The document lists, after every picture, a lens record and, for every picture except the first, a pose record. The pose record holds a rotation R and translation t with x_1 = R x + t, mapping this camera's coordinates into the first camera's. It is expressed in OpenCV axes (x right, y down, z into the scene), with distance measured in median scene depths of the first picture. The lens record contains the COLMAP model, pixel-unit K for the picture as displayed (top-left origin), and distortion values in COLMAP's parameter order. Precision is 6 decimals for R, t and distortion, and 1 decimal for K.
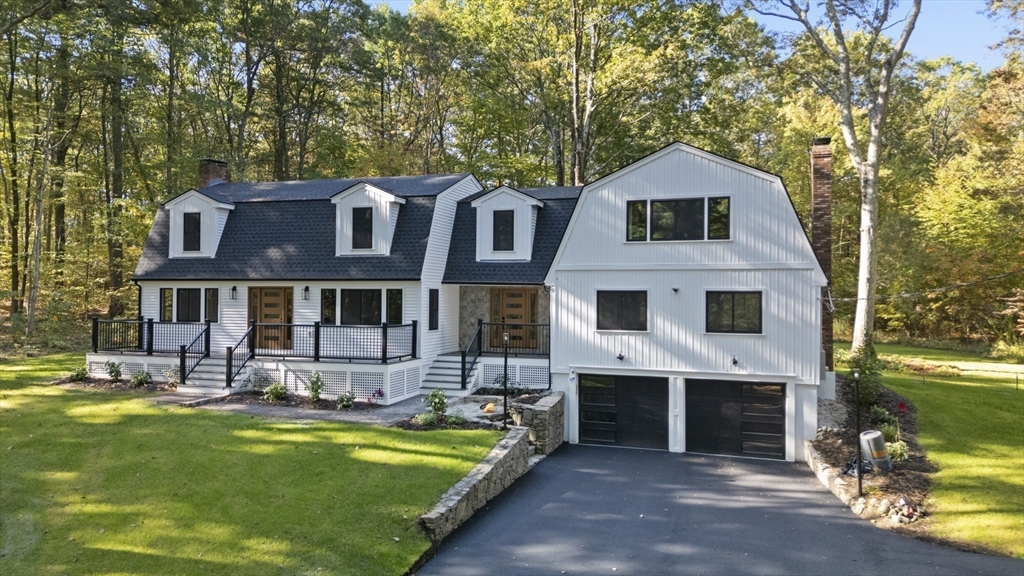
lens RADIAL K [[741.3, 0, 512.0], [0, 741.3, 288.0], [0, 0, 1]] dist [0.083153, -0.093234]
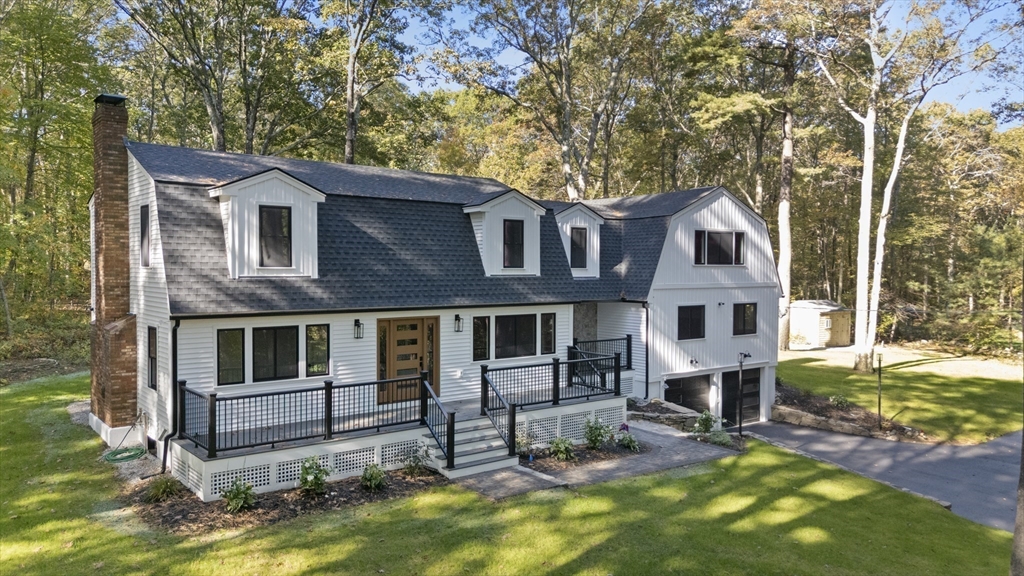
lens RADIAL K [[741.3, 0, 512.0], [0, 741.3, 288.0], [0, 0, 1]] dist [0.083153, -0.093234]
pose [[0.549652, -0.019777, 0.835160, -0.906881], [0.011196, 0.999804, 0.016307, -0.042990], [-0.835319, 0.000388, 0.549766, 0.528957]]
